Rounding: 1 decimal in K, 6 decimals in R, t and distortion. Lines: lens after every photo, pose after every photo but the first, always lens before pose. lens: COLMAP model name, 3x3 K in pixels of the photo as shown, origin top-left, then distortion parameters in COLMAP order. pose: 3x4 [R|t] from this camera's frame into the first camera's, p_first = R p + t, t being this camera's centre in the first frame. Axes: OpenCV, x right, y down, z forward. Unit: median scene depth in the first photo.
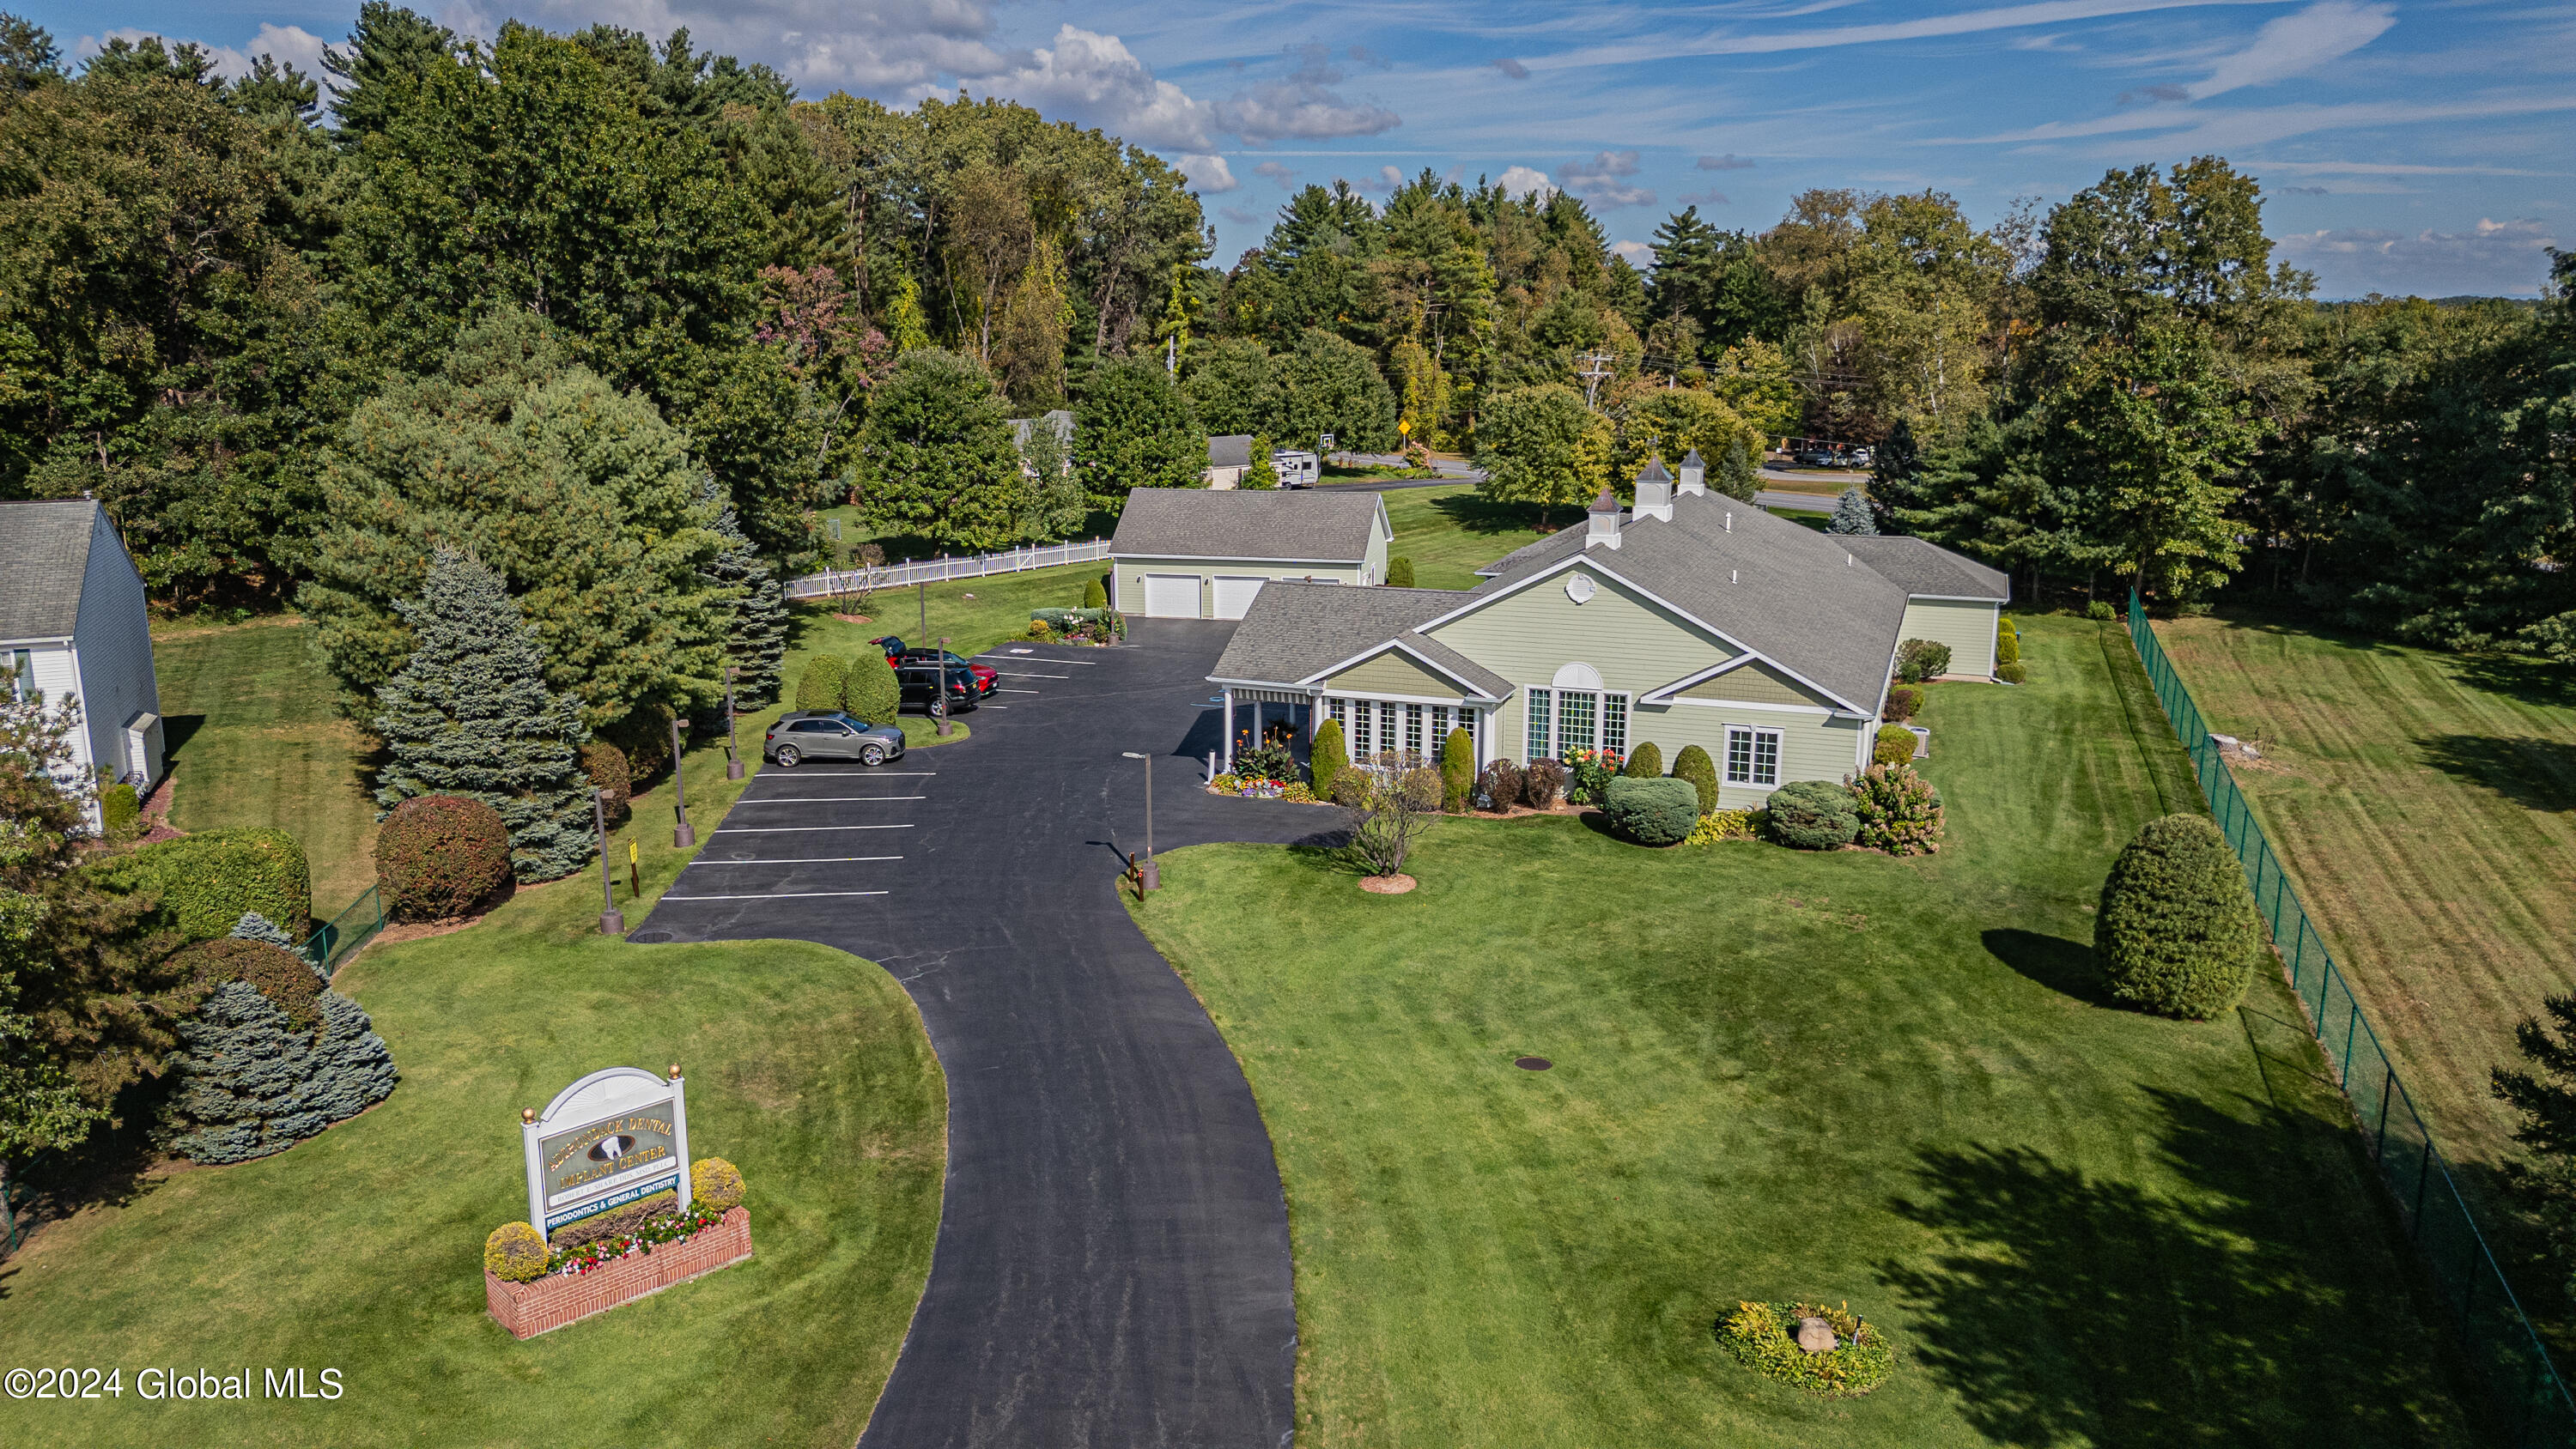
lens RADIAL K [[1803.3, 0, 1258.2], [0, 1803.3, 739.6], [0, 0, 1]] dist [0.060192, -0.065415]
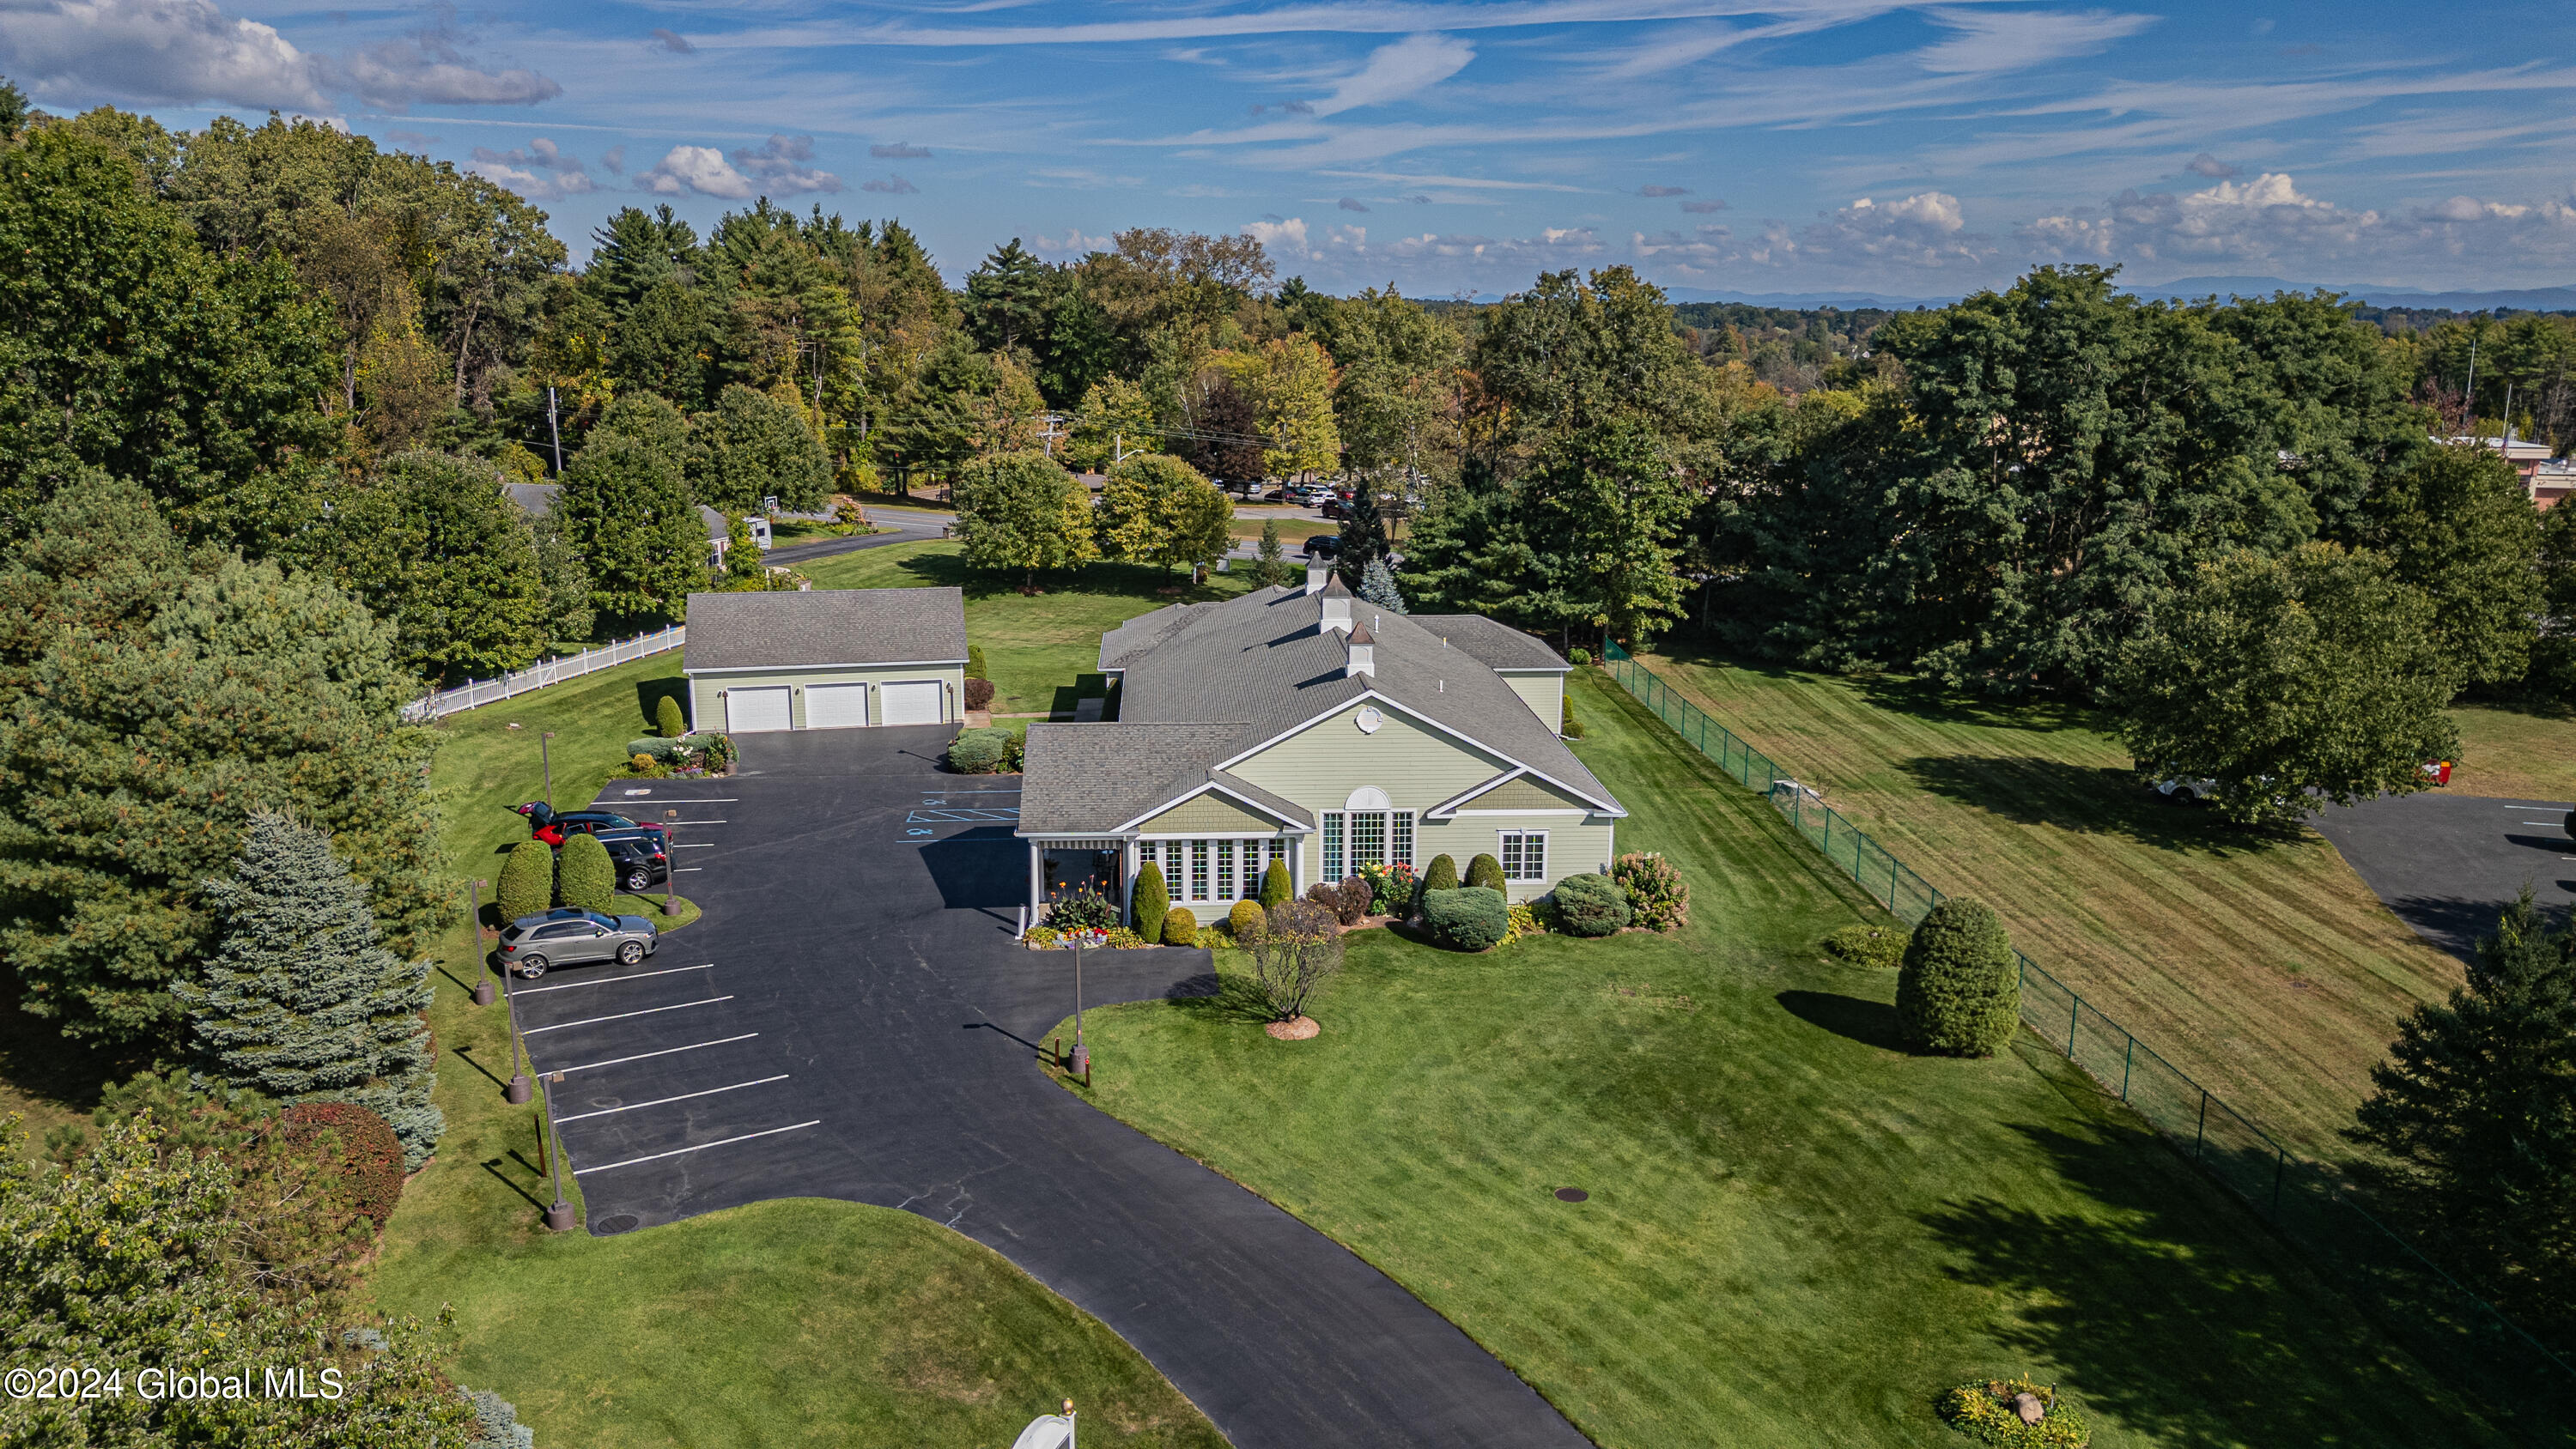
lens RADIAL K [[1803.3, 0, 1286.1], [0, 1803.3, 748.0], [0, 0, 1]] dist [0.060192, -0.065415]
pose [[0.911846, -0.092669, 0.399936, -0.216519], [0.090332, 0.995604, 0.024737, -0.070160], [-0.400470, 0.013571, 0.916209, 0.018582]]
